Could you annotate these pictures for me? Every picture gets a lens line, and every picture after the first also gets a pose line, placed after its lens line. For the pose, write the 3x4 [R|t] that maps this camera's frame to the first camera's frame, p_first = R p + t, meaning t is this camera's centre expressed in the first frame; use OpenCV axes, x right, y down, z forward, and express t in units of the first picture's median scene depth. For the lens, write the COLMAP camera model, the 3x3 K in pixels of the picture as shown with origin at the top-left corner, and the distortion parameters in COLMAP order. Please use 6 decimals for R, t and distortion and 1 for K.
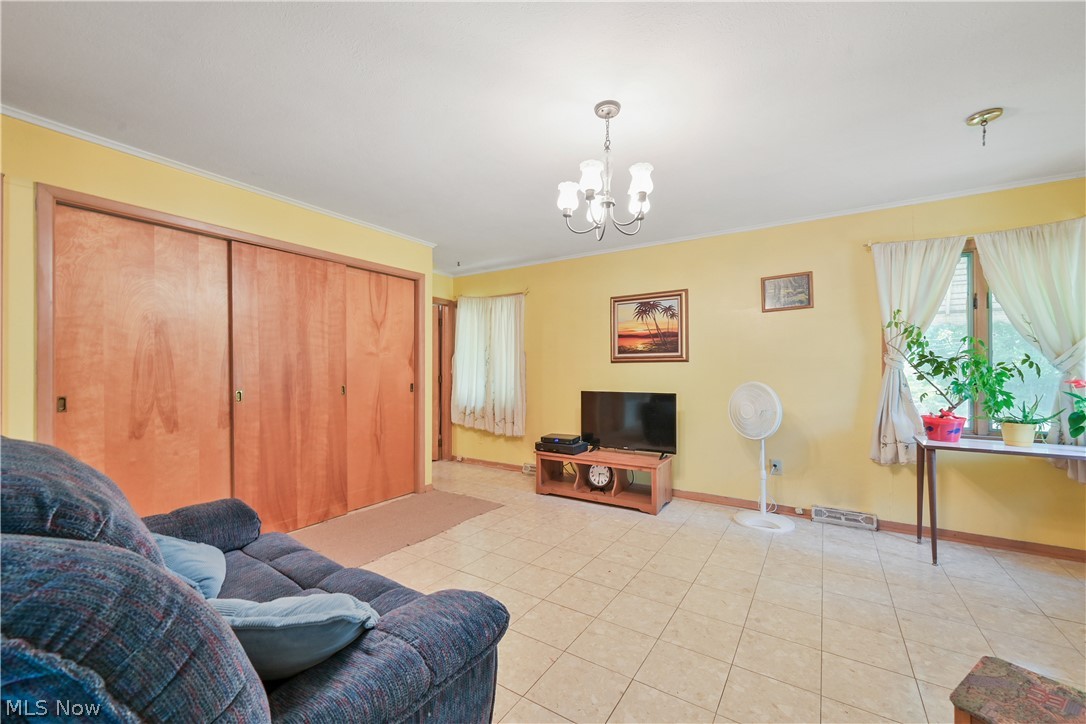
lens RADIAL K [[430.4, 0, 541.2], [0, 430.4, 369.7], [0, 0, 1]] dist [-0.000620, 0.000213]
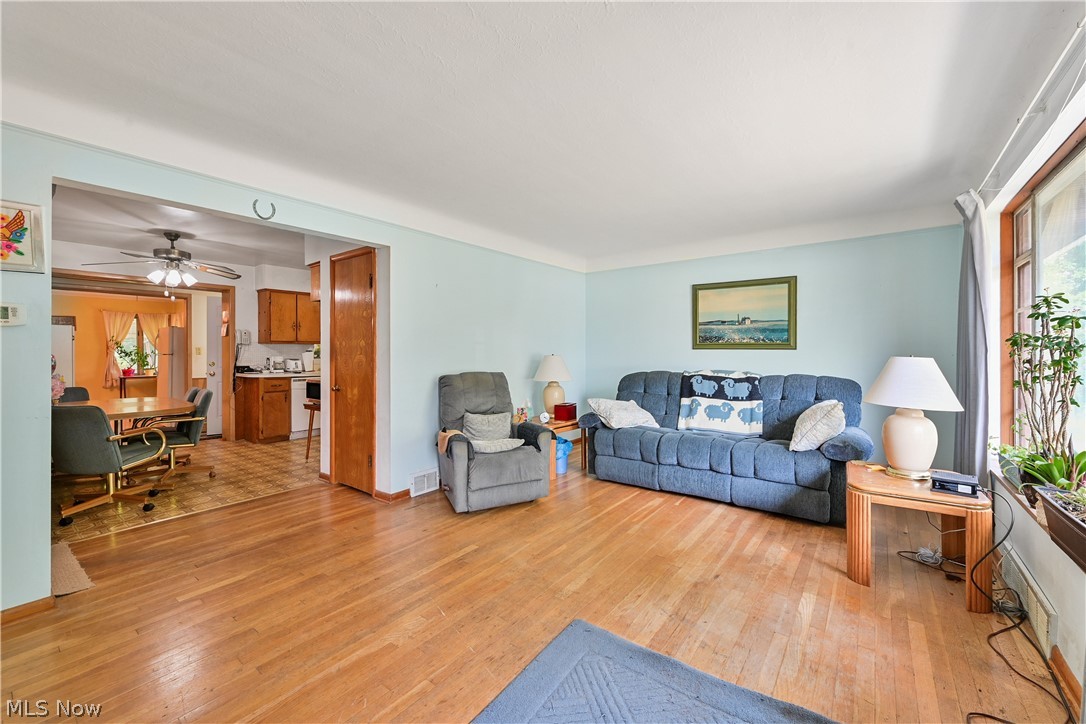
lens RADIAL K [[430.4, 0, 553.3], [0, 430.4, 350.6], [0, 0, 1]] dist [-0.000620, 0.000213]
pose [[0.052121, -0.003599, 0.998634, -1.747947], [-0.000141, 0.999993, 0.003611, -0.035932], [-0.998641, -0.000329, 0.052120, -1.936203]]
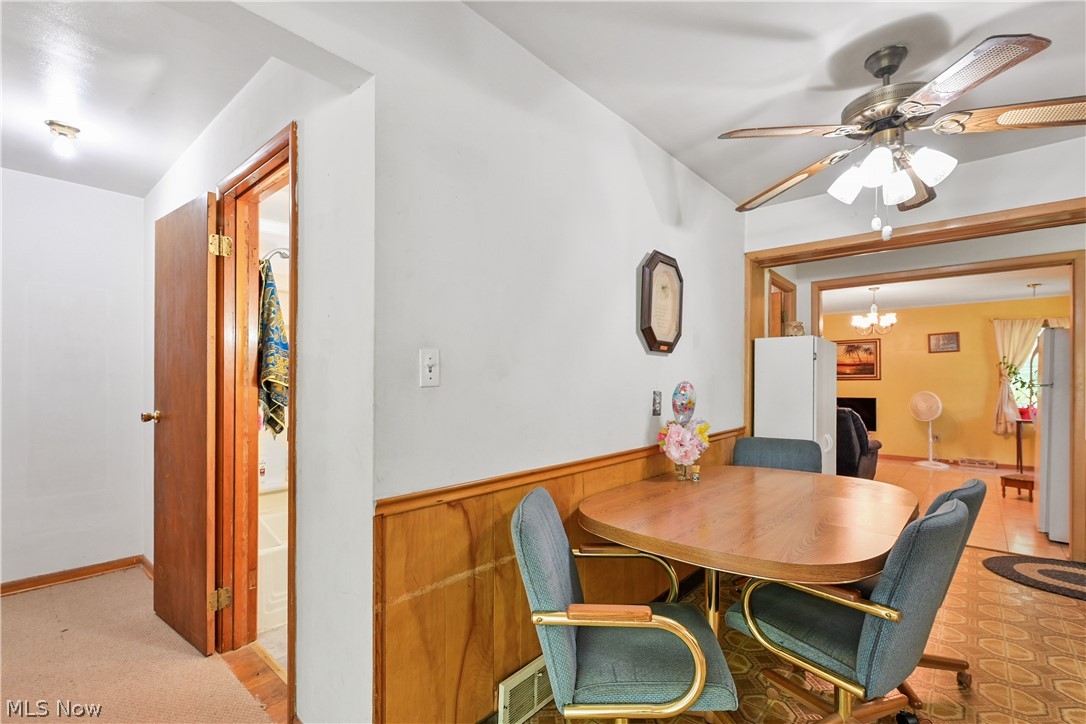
lens RADIAL K [[481.4, 0, 542.4], [0, 481.4, 382.0], [0, 0, 1]] dist [-0.012744, -0.000862]
pose [[0.987735, -0.002852, -0.156113, -0.816969], [0.003592, 0.999984, 0.004462, -0.028129], [0.156098, -0.004968, 0.987729, -1.297124]]
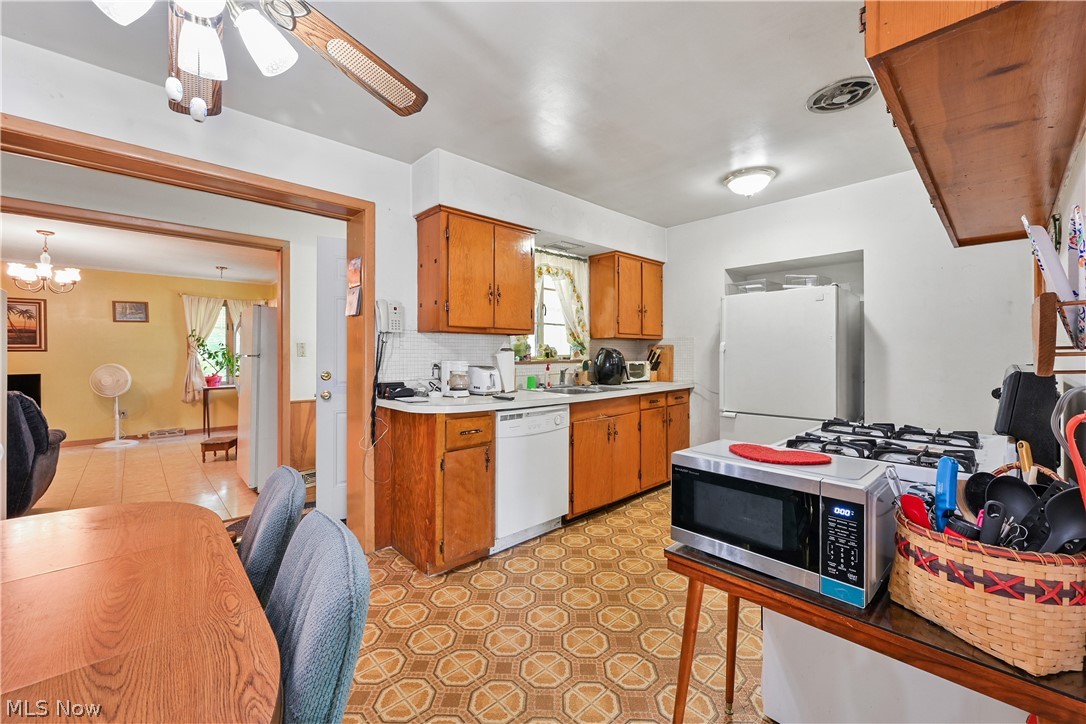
lens RADIAL K [[430.4, 0, 542.1], [0, 430.4, 352.0], [0, 0, 1]] dist [-0.000620, 0.000213]
pose [[0.226269, -0.001489, 0.974064, -0.757038], [-0.001125, 0.999998, 0.001790, -0.023945], [-0.974064, -0.001501, 0.226266, -1.021912]]
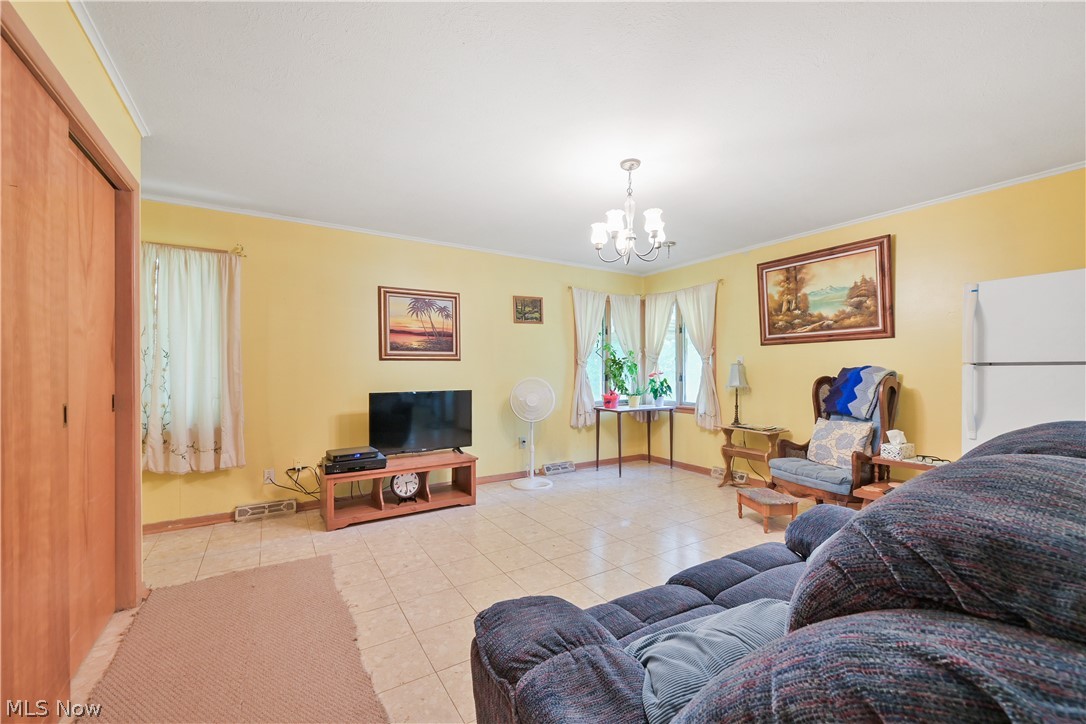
lens RADIAL K [[430.4, 0, 547.1], [0, 430.4, 375.9], [0, 0, 1]] dist [-0.000620, 0.000213]
pose [[0.424645, -0.012878, 0.905268, -0.628339], [0.002637, 0.999912, 0.012988, 0.006958], [-0.905356, -0.003128, 0.424642, 0.393351]]
